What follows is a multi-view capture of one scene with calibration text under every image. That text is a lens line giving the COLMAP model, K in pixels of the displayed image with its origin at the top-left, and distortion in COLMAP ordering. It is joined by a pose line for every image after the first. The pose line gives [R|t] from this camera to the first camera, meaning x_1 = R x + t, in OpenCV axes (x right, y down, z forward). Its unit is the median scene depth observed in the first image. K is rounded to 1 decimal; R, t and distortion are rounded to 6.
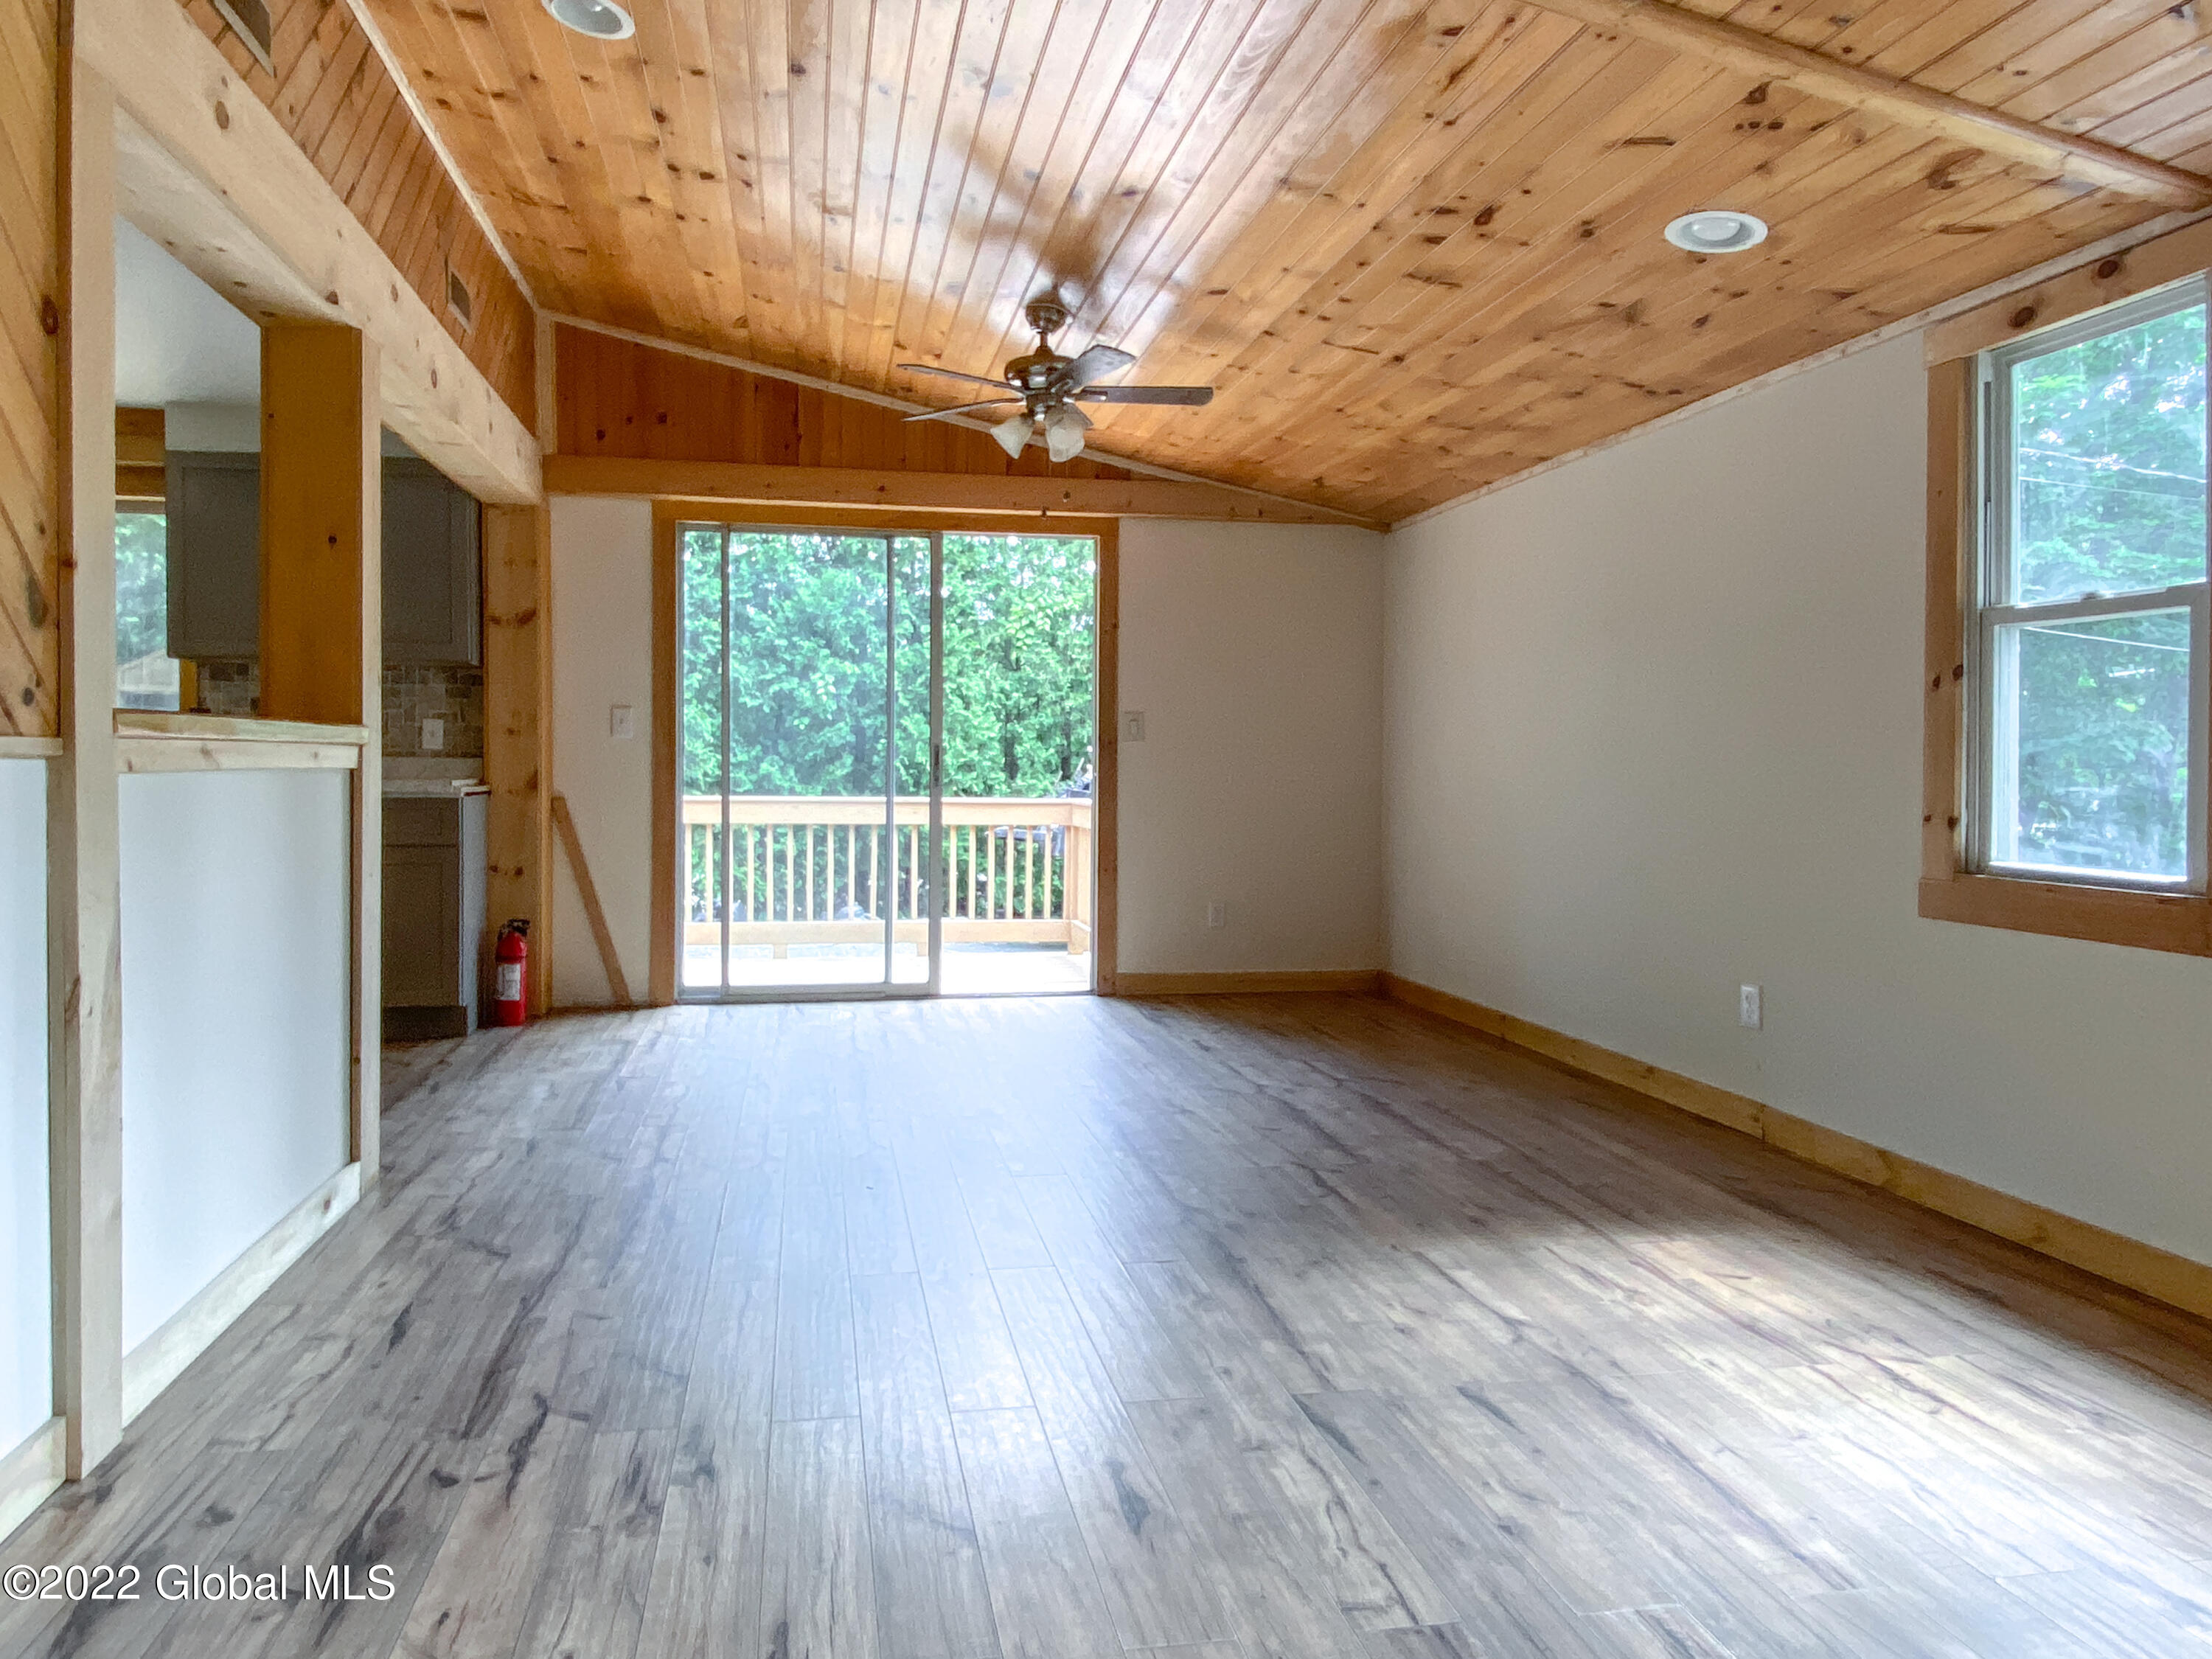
lens RADIAL K [[1377.2, 0, 1040.7], [0, 1377.2, 759.5], [0, 0, 1]] dist [0.003709, -0.009295]
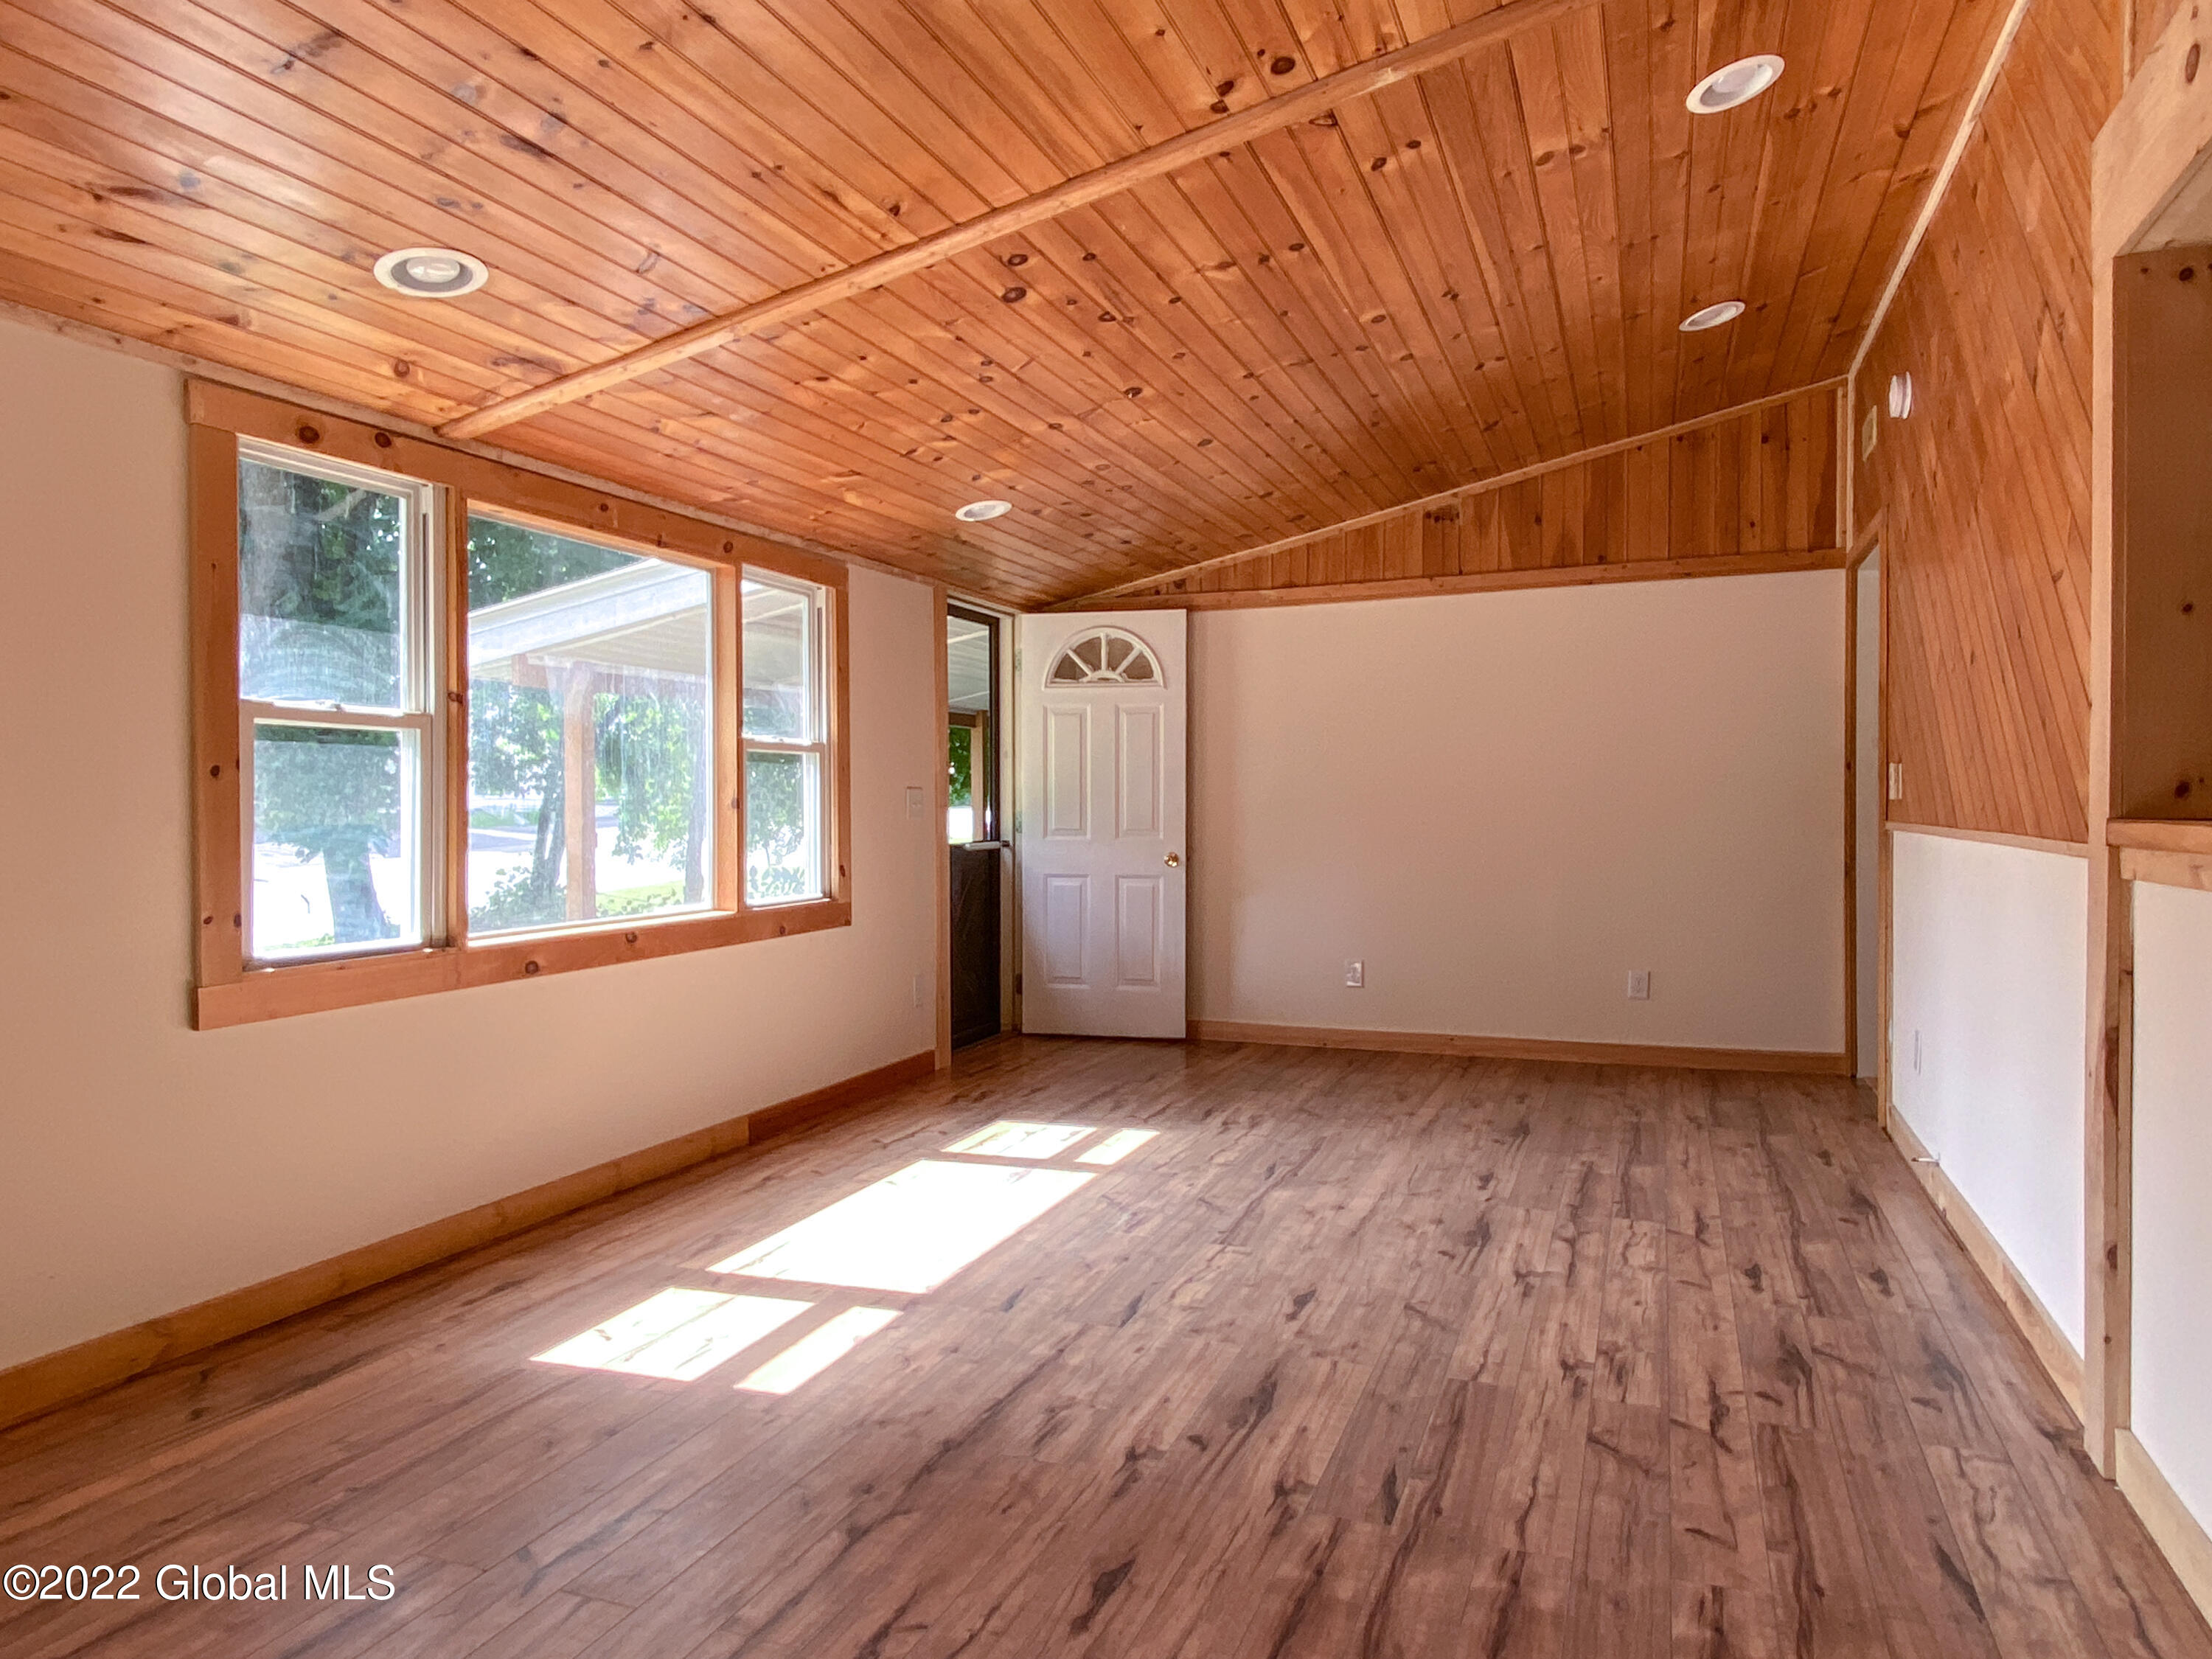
lens RADIAL K [[1415.3, 0, 1110.2], [0, 1415.3, 832.5], [0, 0, 1]] dist [0.065035, -0.069412]
pose [[-0.860638, -0.011509, 0.509087, -0.543128], [0.000605, 0.999721, 0.023623, -0.058036], [-0.509217, 0.020639, -0.860391, 2.332070]]
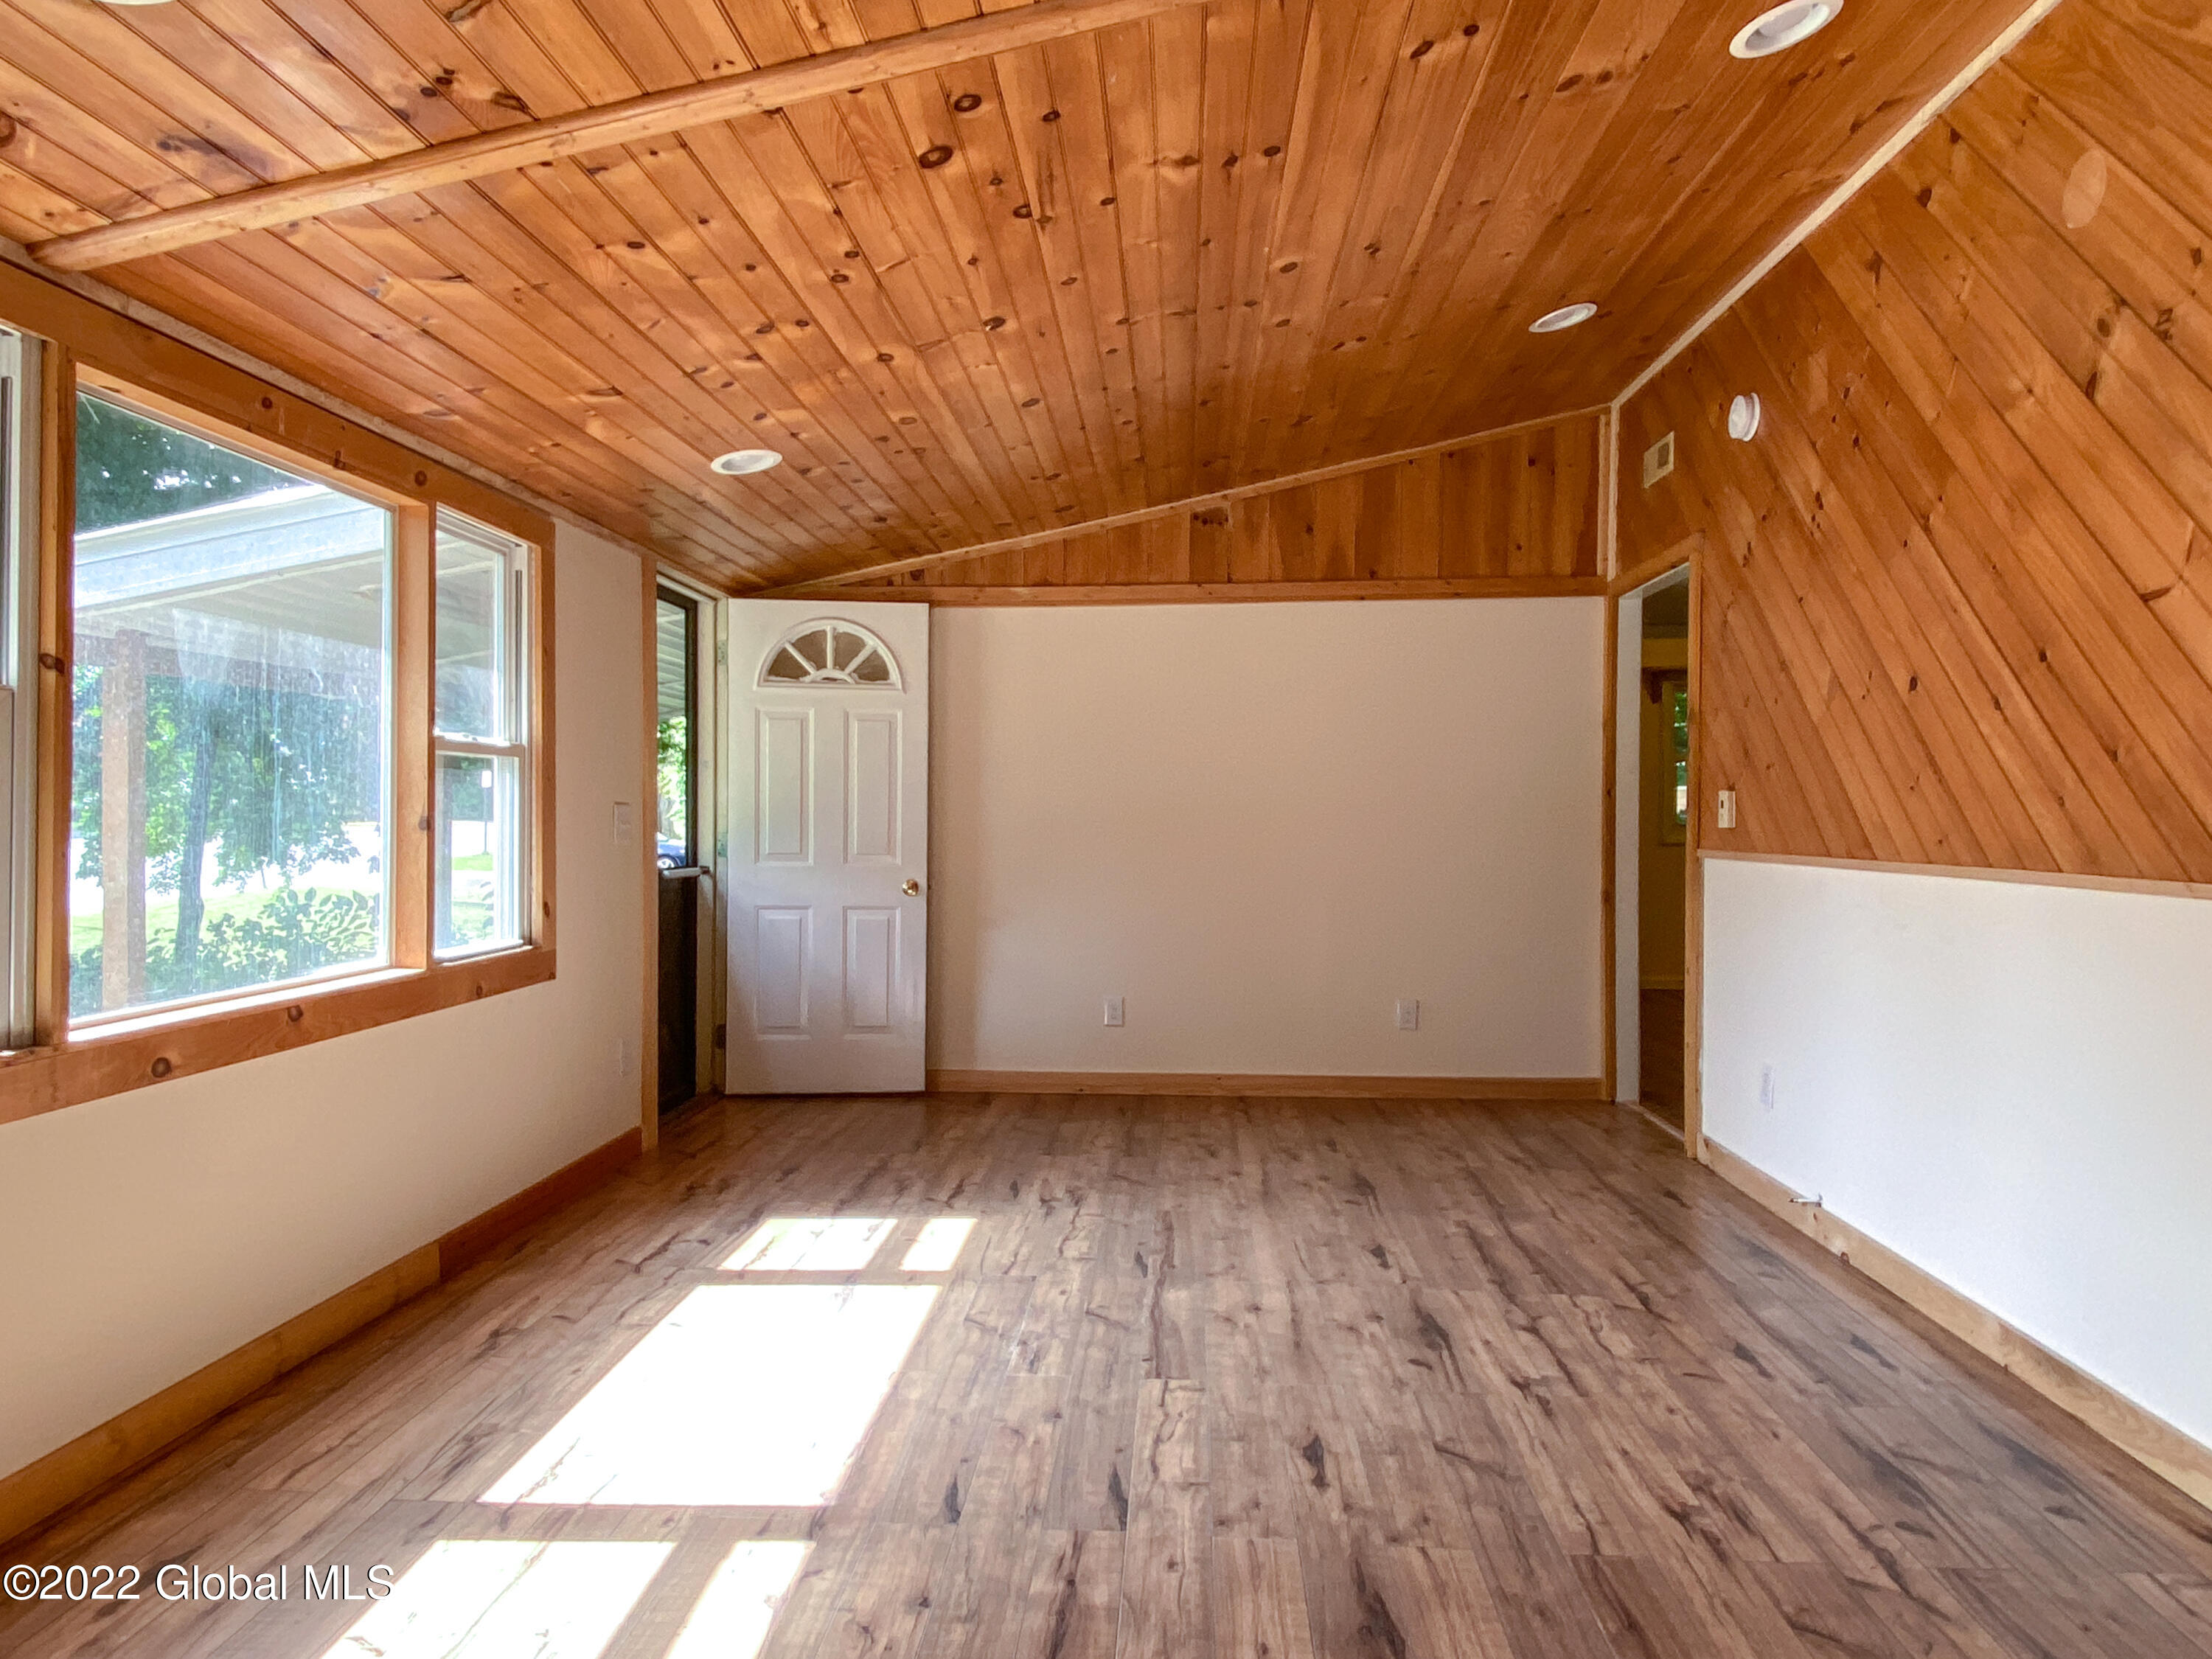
lens RADIAL K [[1415.3, 0, 1085.7], [0, 1415.3, 833.4], [0, 0, 1]] dist [0.065035, -0.069412]
pose [[-0.971878, -0.009773, 0.235281, -0.033922], [-0.007333, 0.999910, 0.011245, -0.063838], [-0.235370, 0.009204, -0.971862, 2.150967]]
